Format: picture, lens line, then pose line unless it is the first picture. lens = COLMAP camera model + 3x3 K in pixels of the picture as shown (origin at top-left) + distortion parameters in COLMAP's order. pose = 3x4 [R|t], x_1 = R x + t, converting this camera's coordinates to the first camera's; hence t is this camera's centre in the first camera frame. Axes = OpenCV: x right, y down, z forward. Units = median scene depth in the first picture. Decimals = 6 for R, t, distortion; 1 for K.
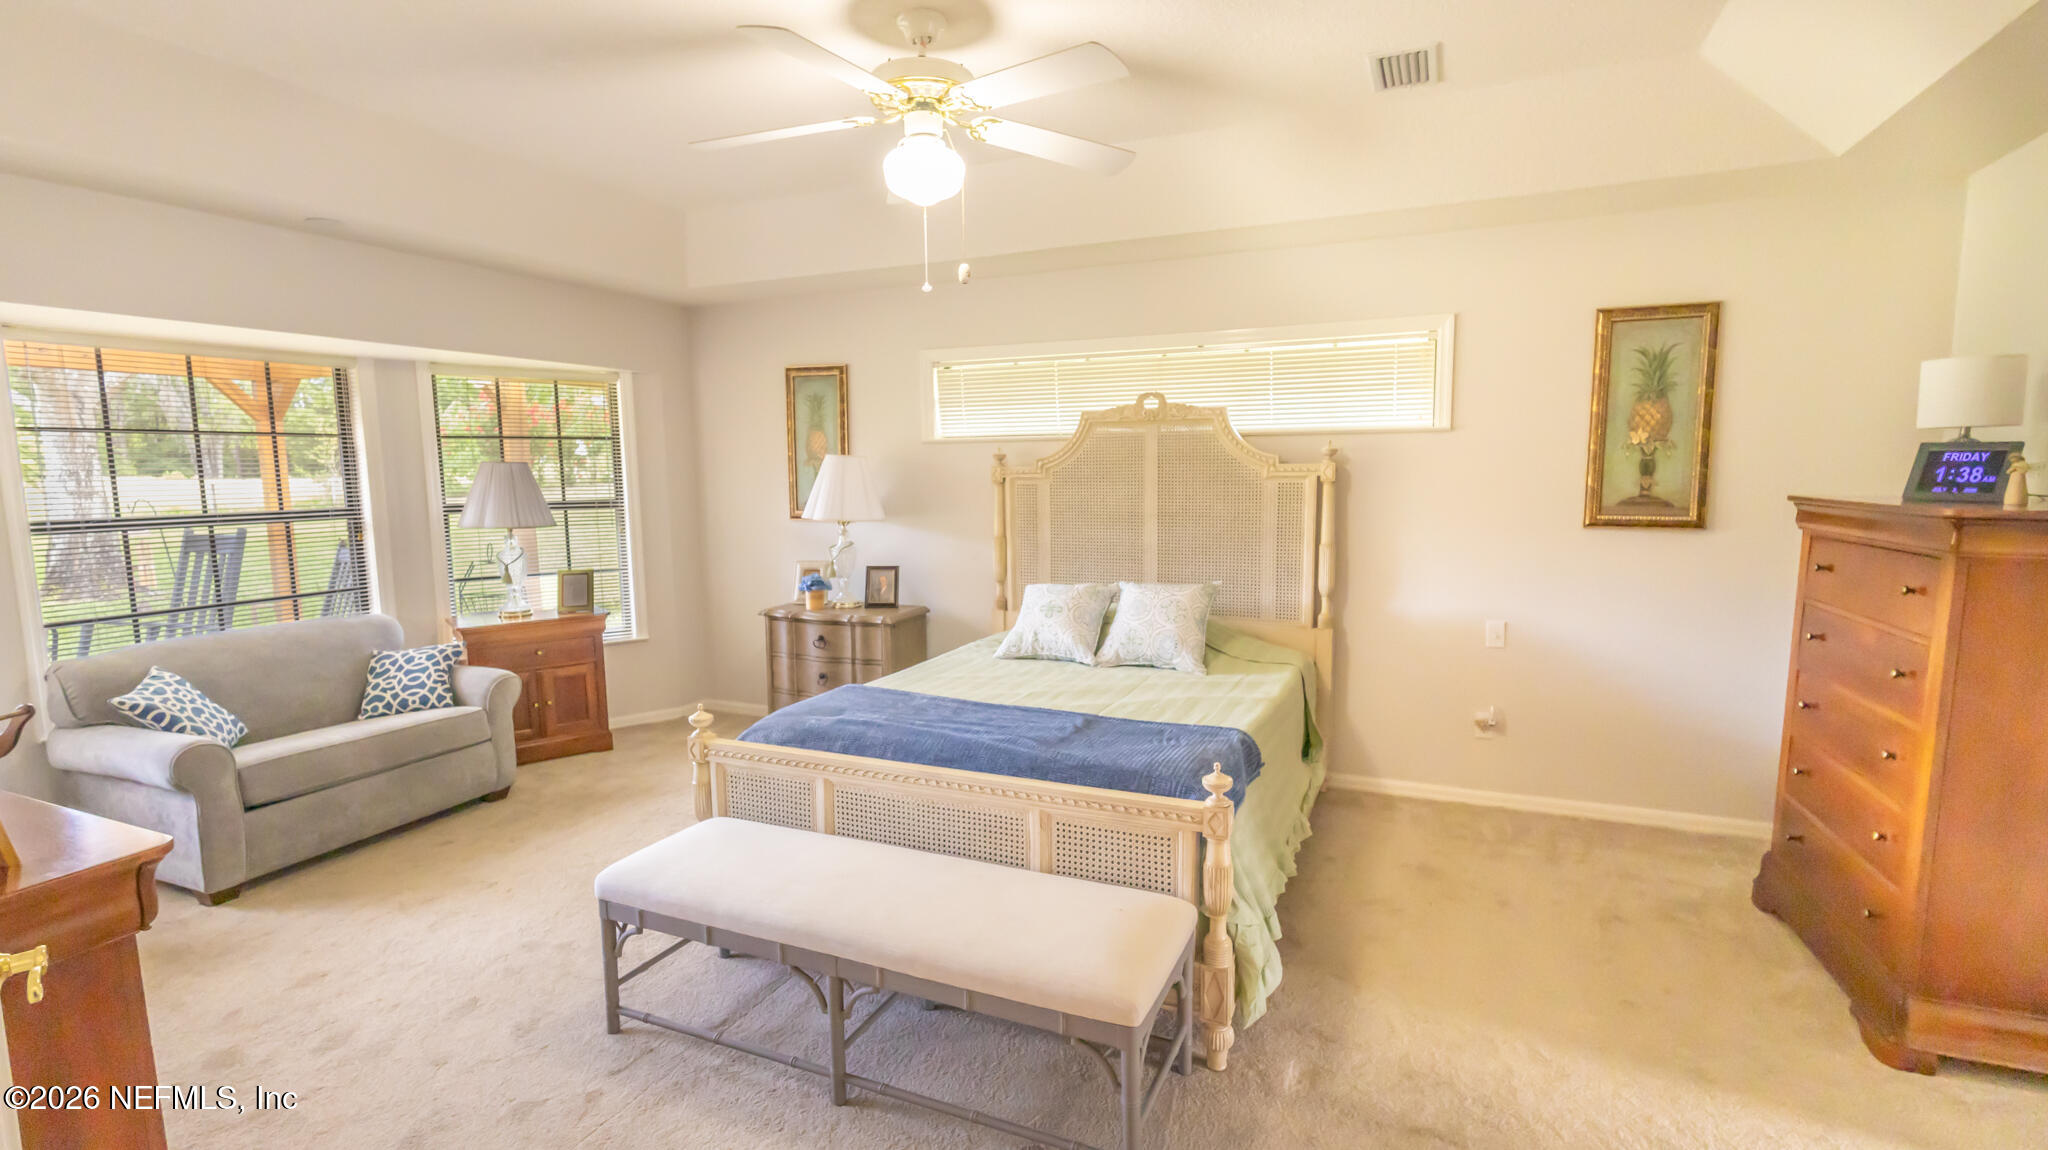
lens RADIAL K [[955.1, 0, 1024.0], [0, 955.1, 575.0], [0, 0, 1]] dist [0.011047, 0.000024]
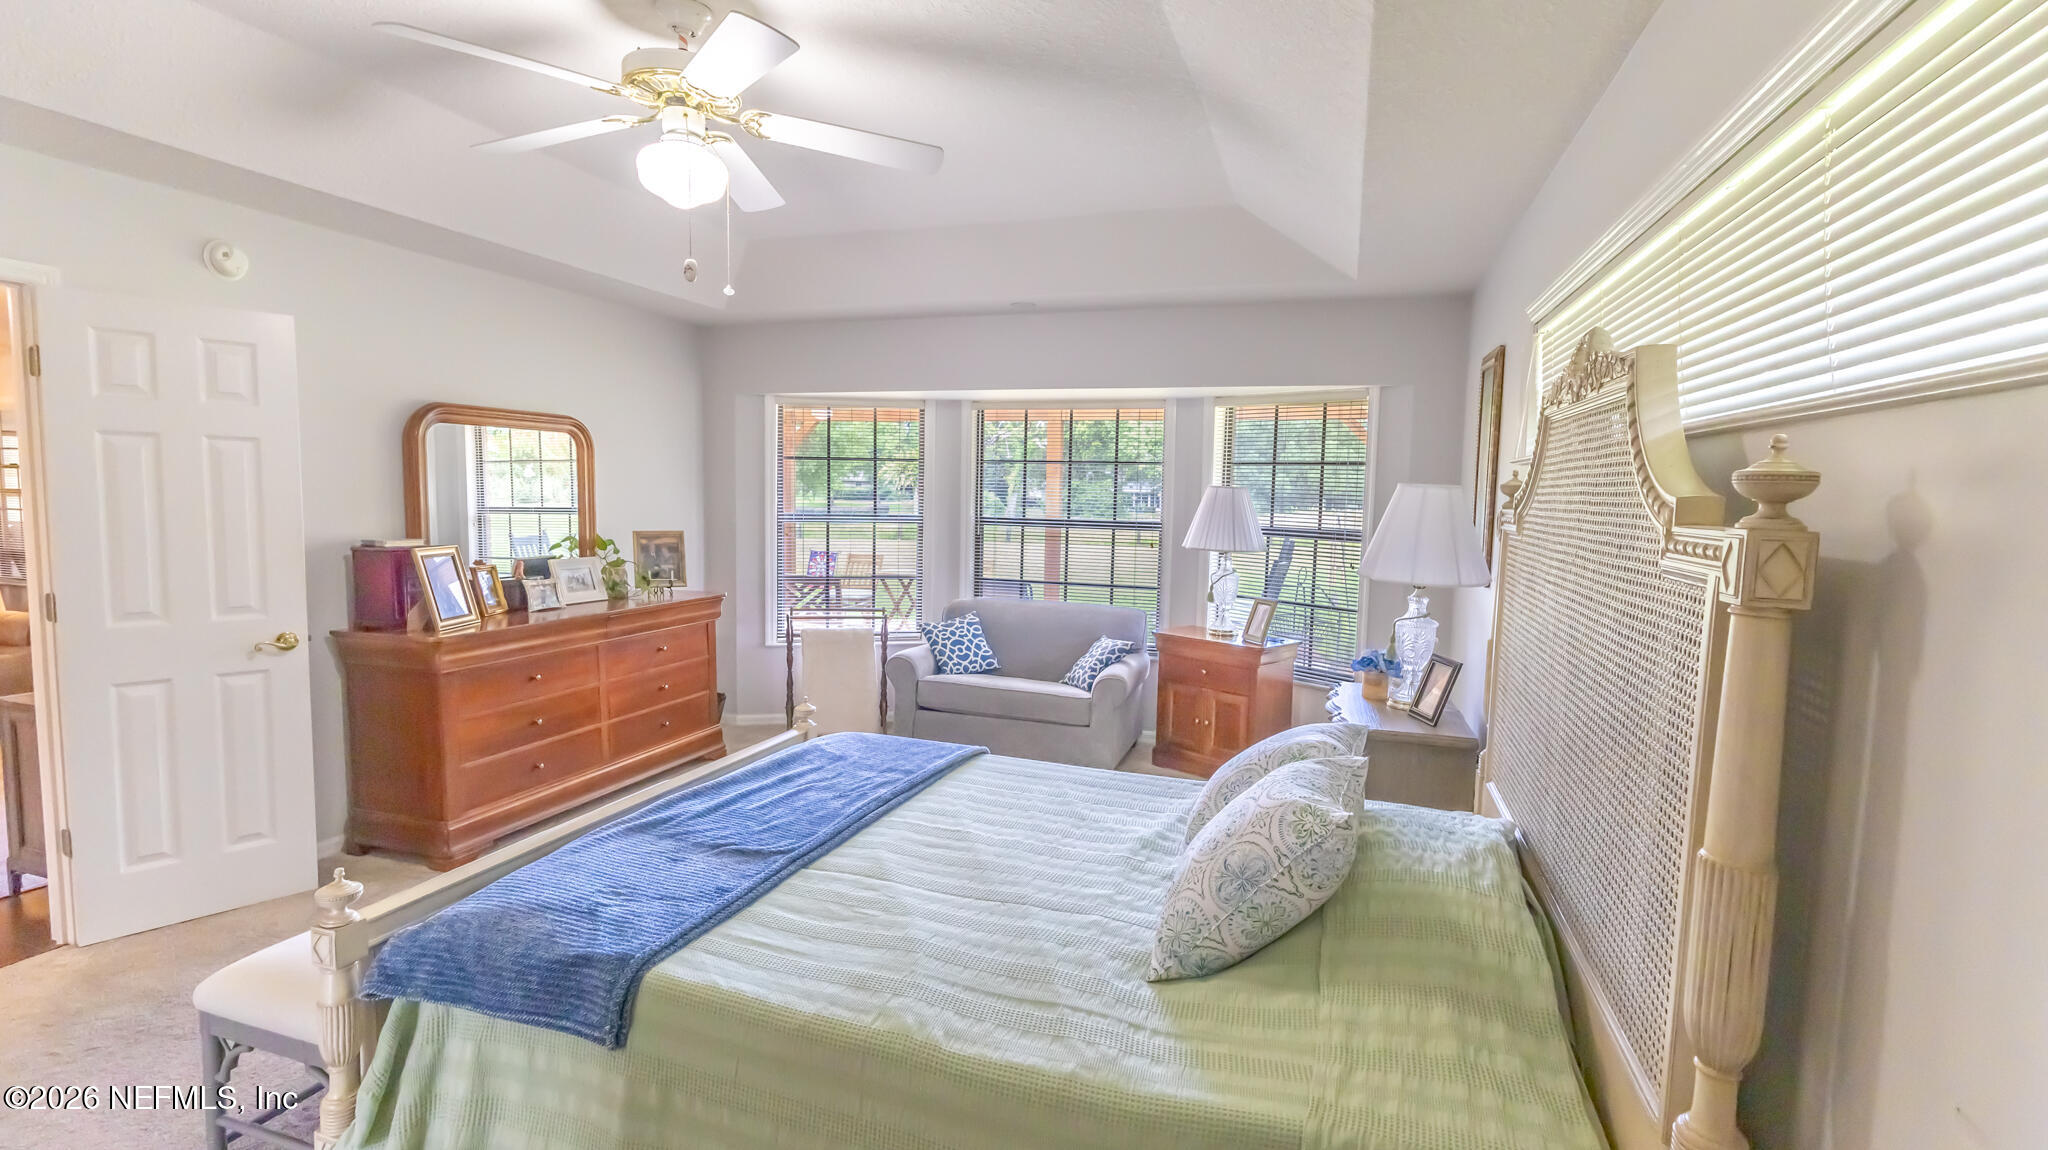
lens RADIAL K [[955.1, 0, 1024.0], [0, 955.1, 575.0], [0, 0, 1]] dist [0.011047, 0.000024]
pose [[0.096989, 0.104628, -0.989771, 0.680839], [-0.139603, 0.986058, 0.090555, -0.124193], [0.985446, 0.129392, 0.110243, 0.988725]]
